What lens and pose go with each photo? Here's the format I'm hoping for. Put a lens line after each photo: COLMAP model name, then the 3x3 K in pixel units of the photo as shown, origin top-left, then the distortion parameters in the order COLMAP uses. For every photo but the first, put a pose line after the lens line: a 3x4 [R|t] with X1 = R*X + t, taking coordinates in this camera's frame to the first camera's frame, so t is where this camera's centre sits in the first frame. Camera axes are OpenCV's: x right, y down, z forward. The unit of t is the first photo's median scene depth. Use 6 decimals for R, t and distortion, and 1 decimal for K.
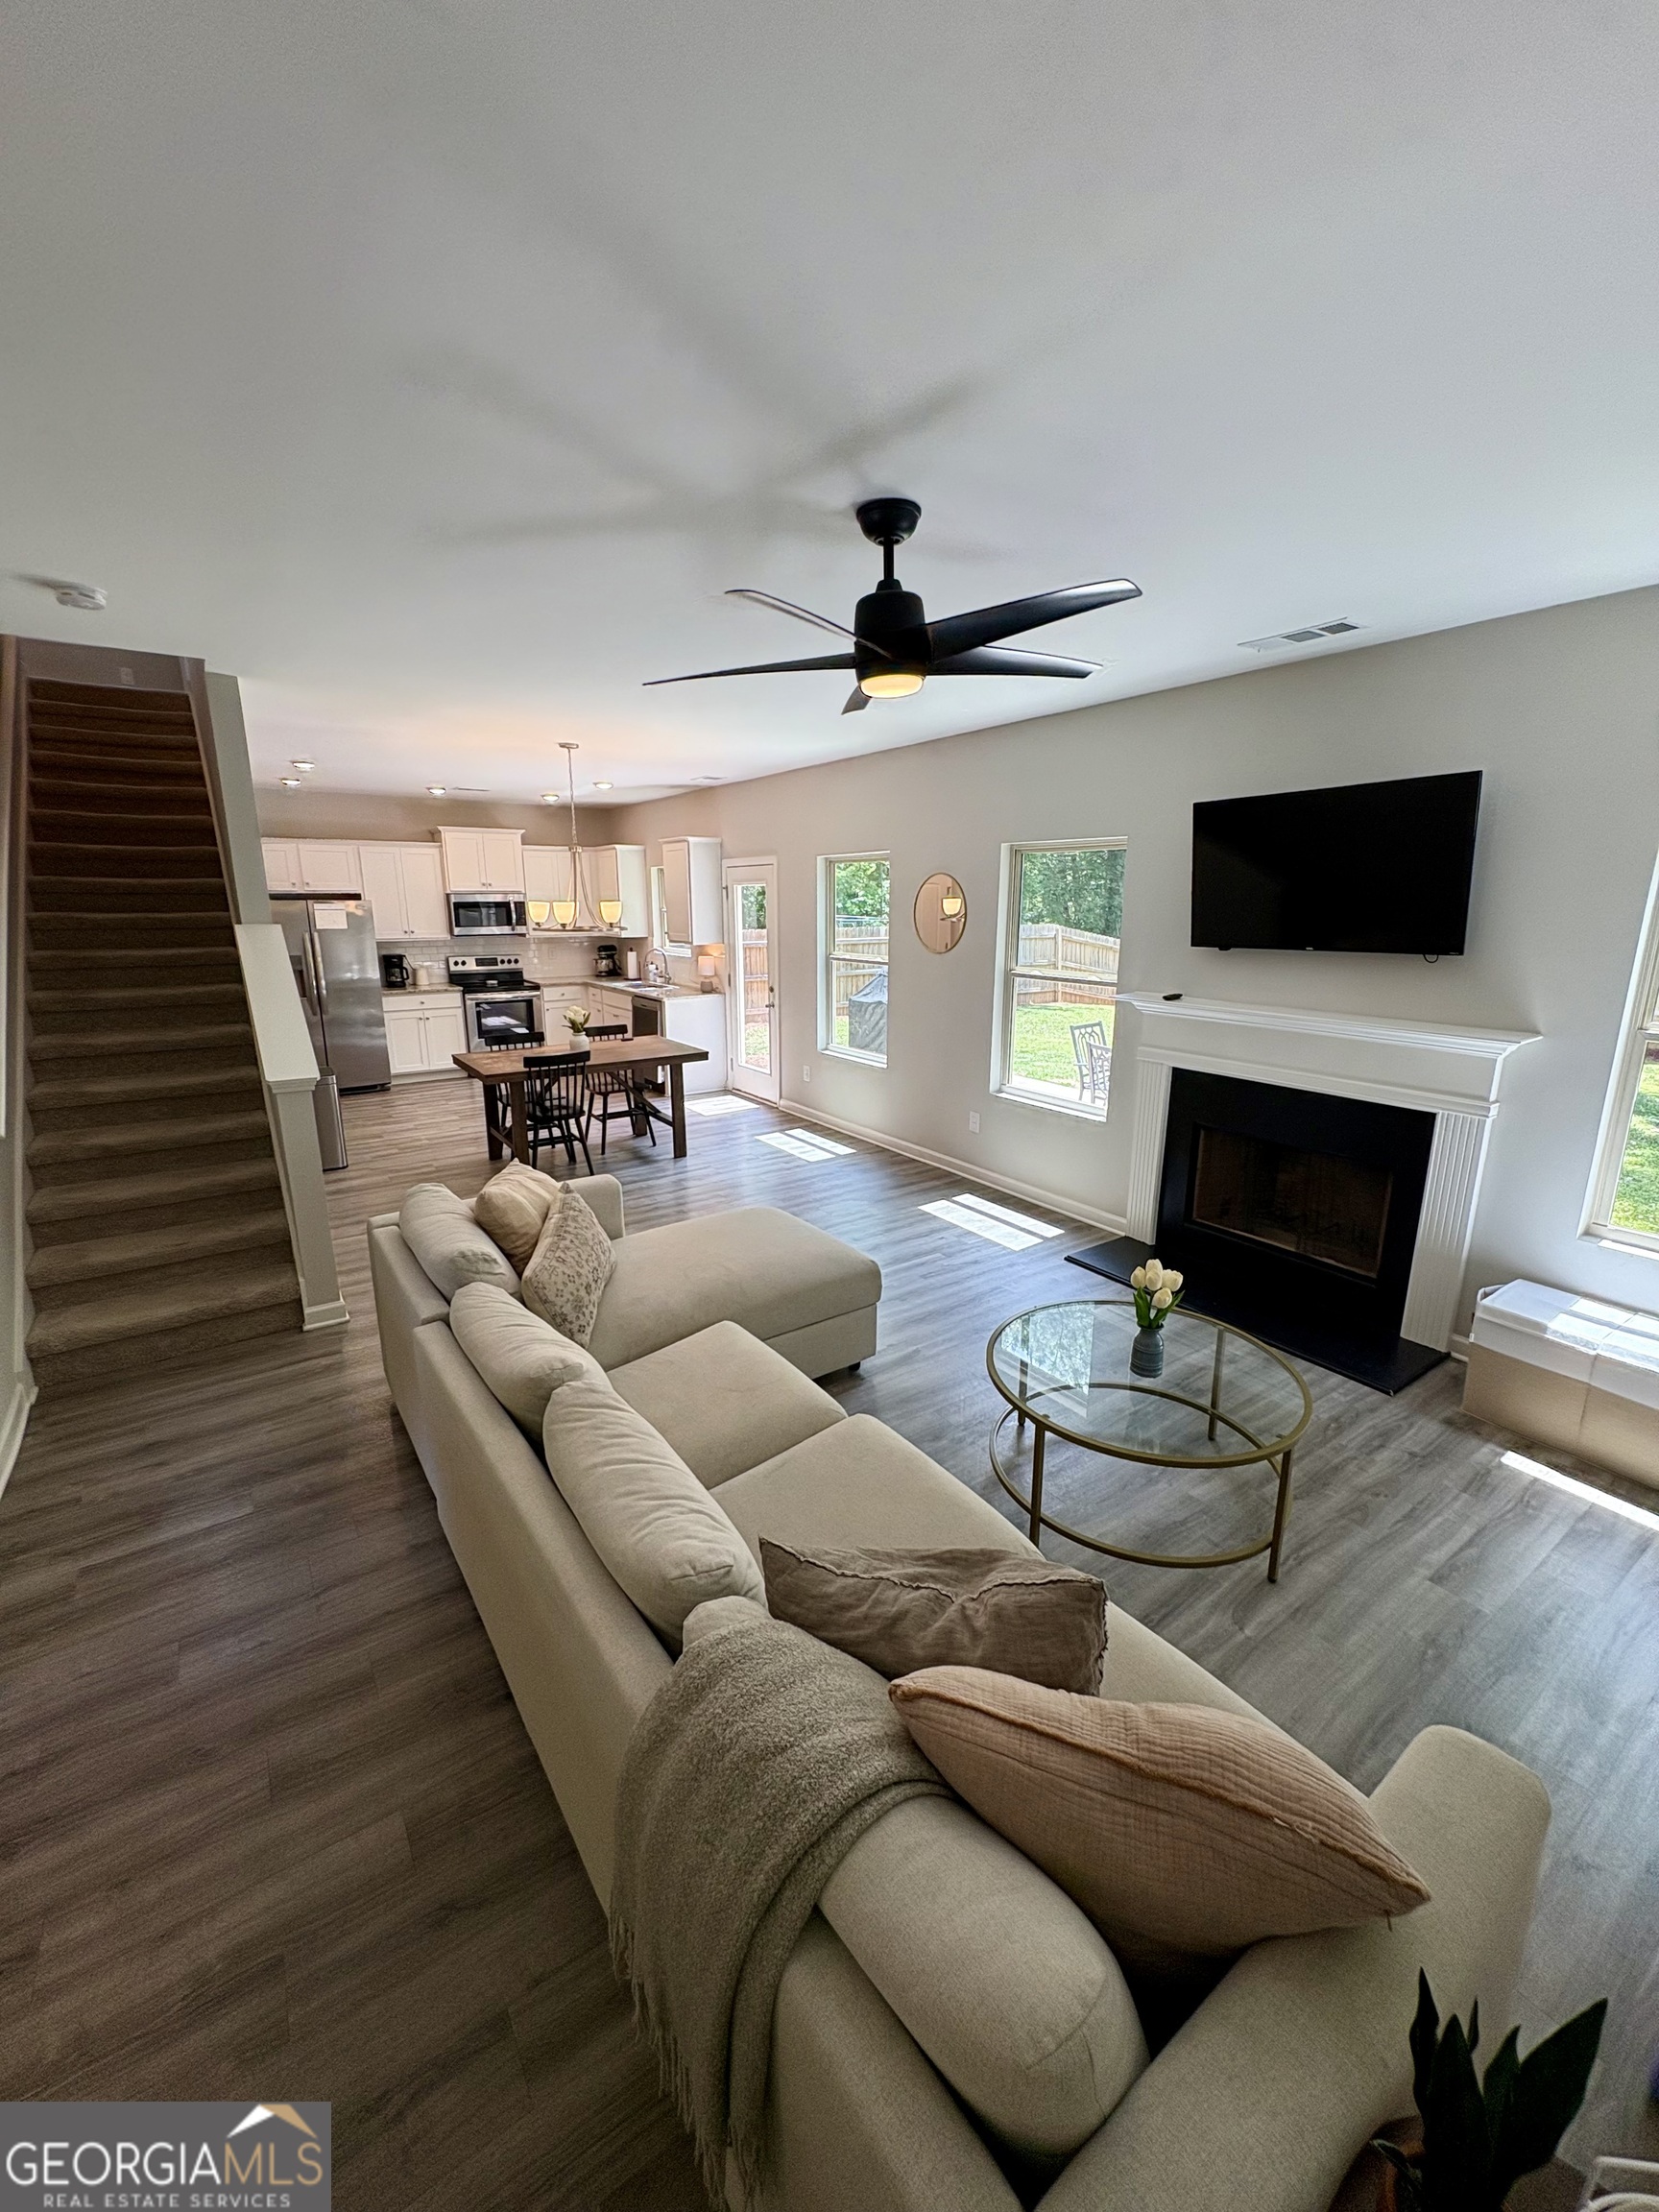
lens RADIAL K [[880.9, 0, 833.7], [0, 880.9, 1105.9], [0, 0, 1]] dist [0.003425, -0.001682]
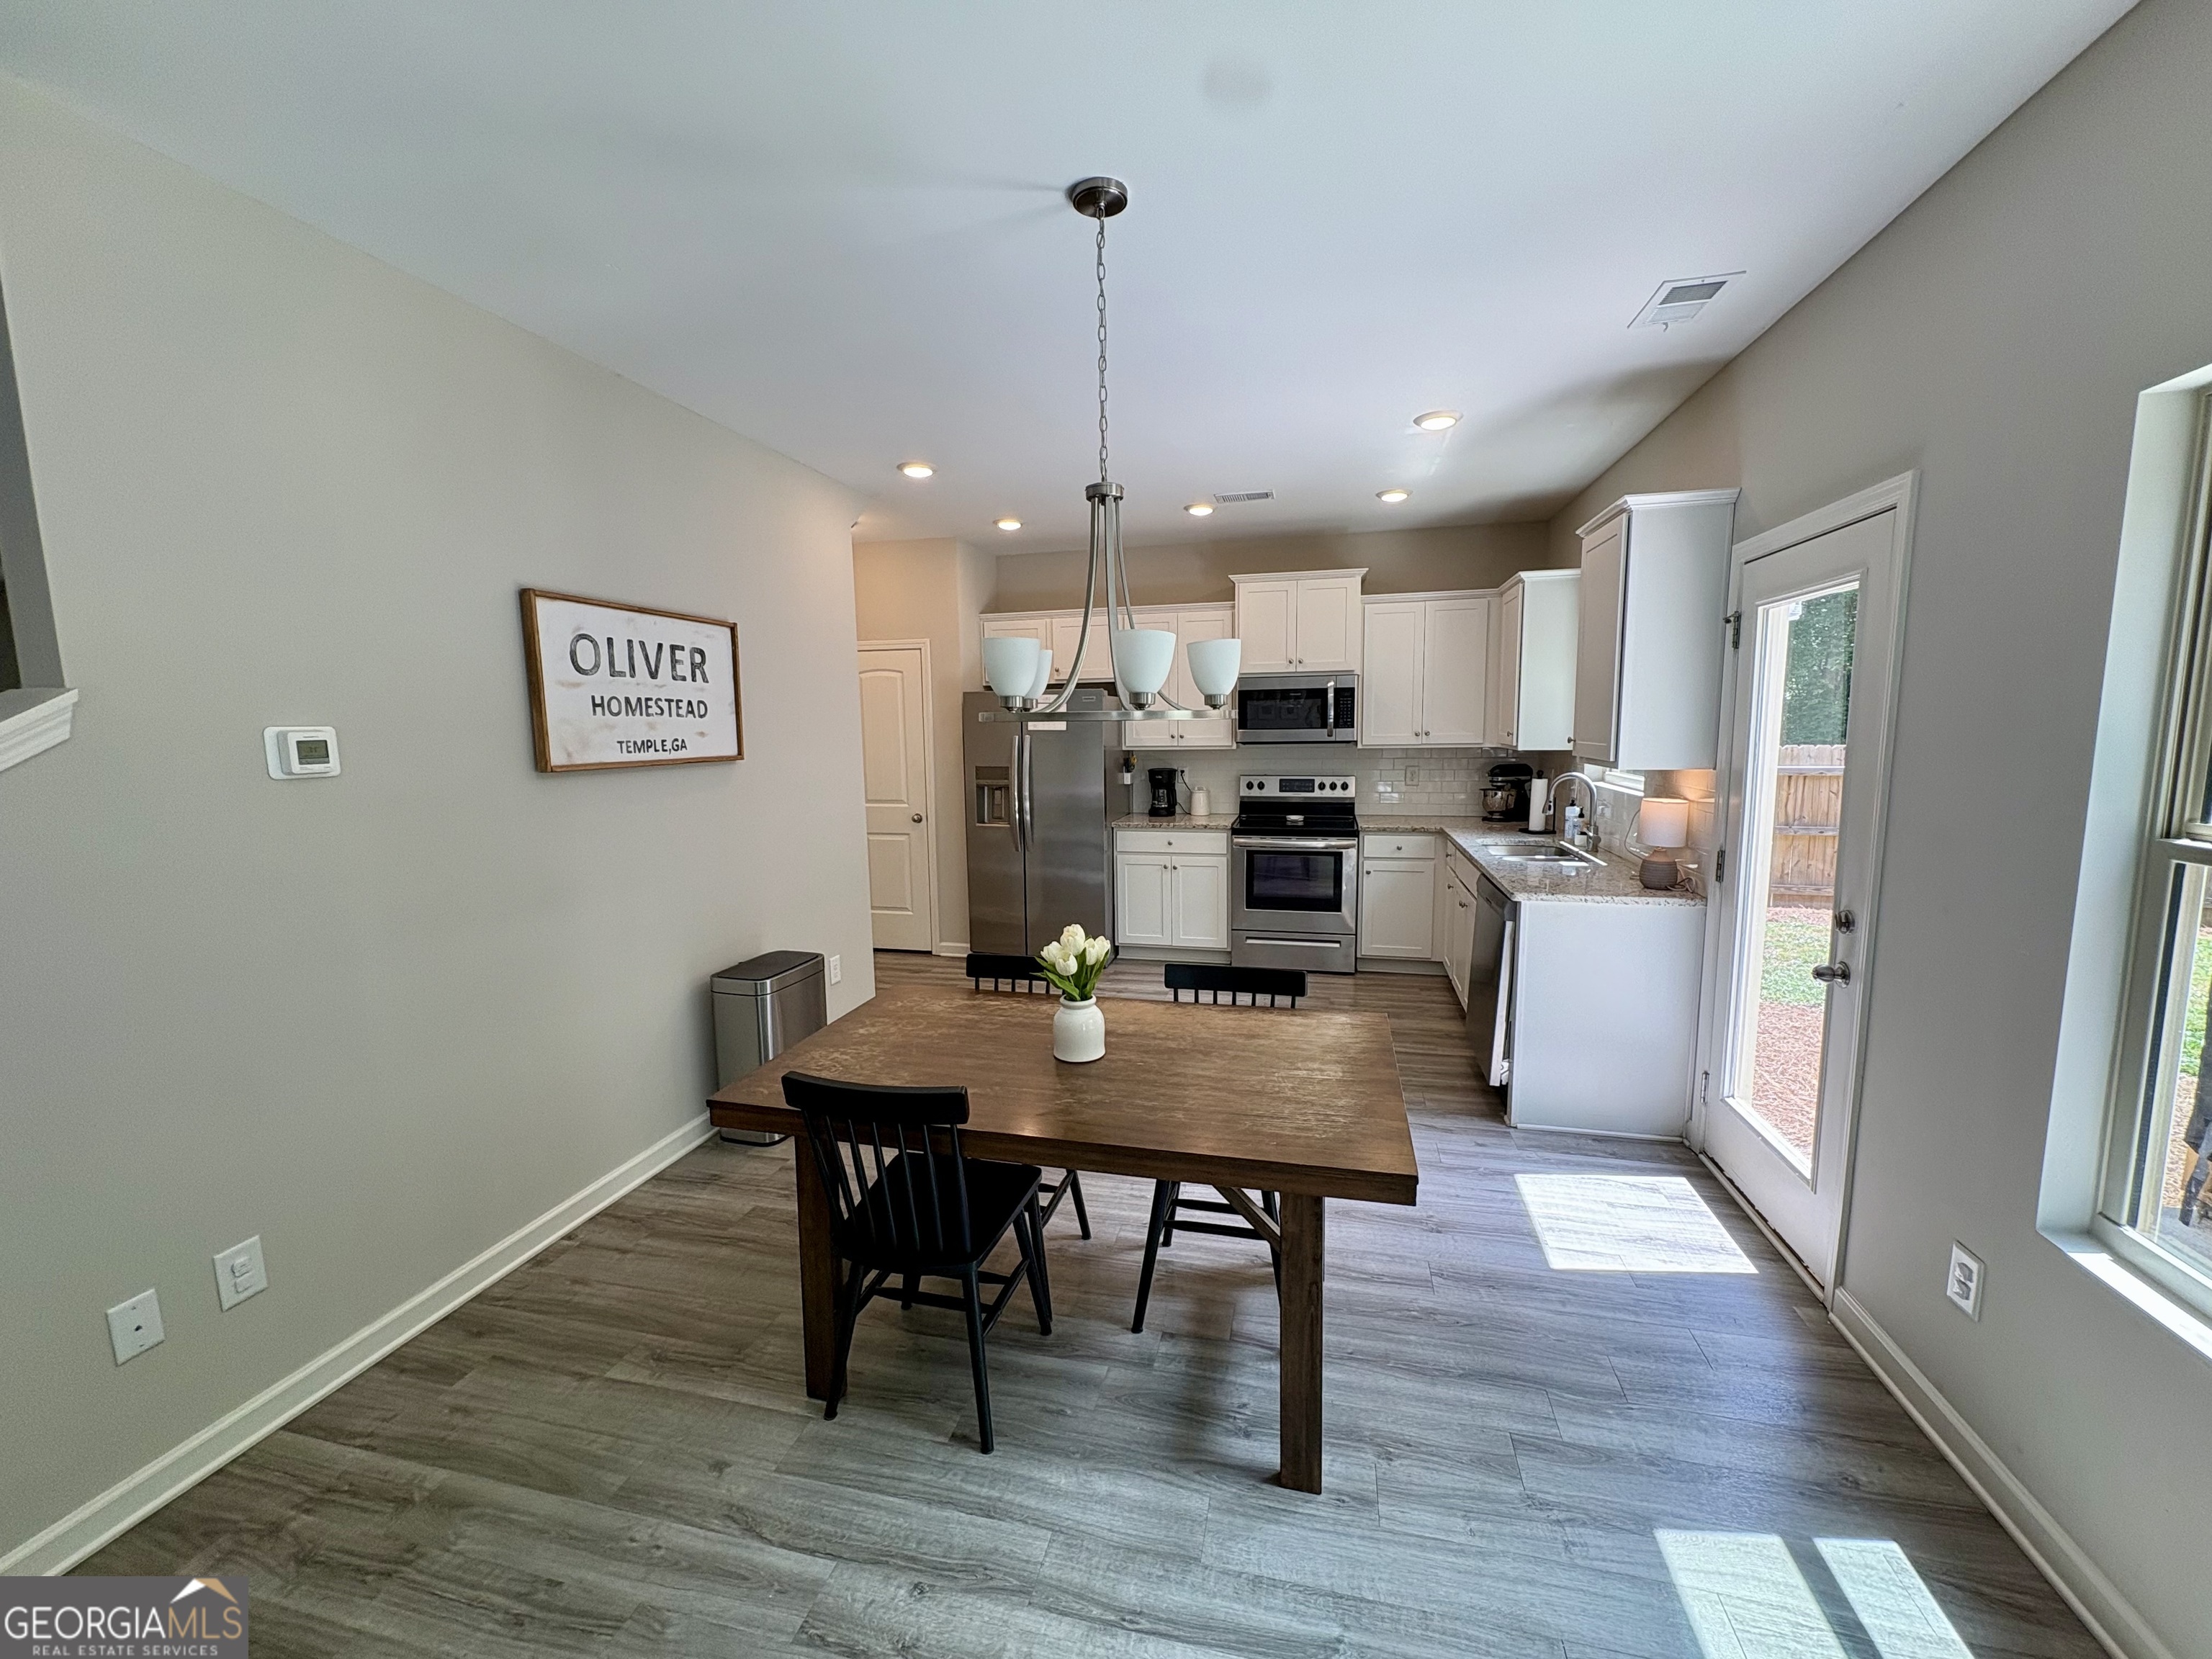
lens RADIAL K [[880.9, 0, 1101.0], [0, 880.9, 826.7], [0, 0, 1]] dist [0.003425, -0.001682]
pose [[0.651343, 0.079213, -0.754637, -0.019280], [-0.156637, 0.987151, -0.031577, -0.206175], [0.742440, 0.138771, 0.655382, 1.091495]]
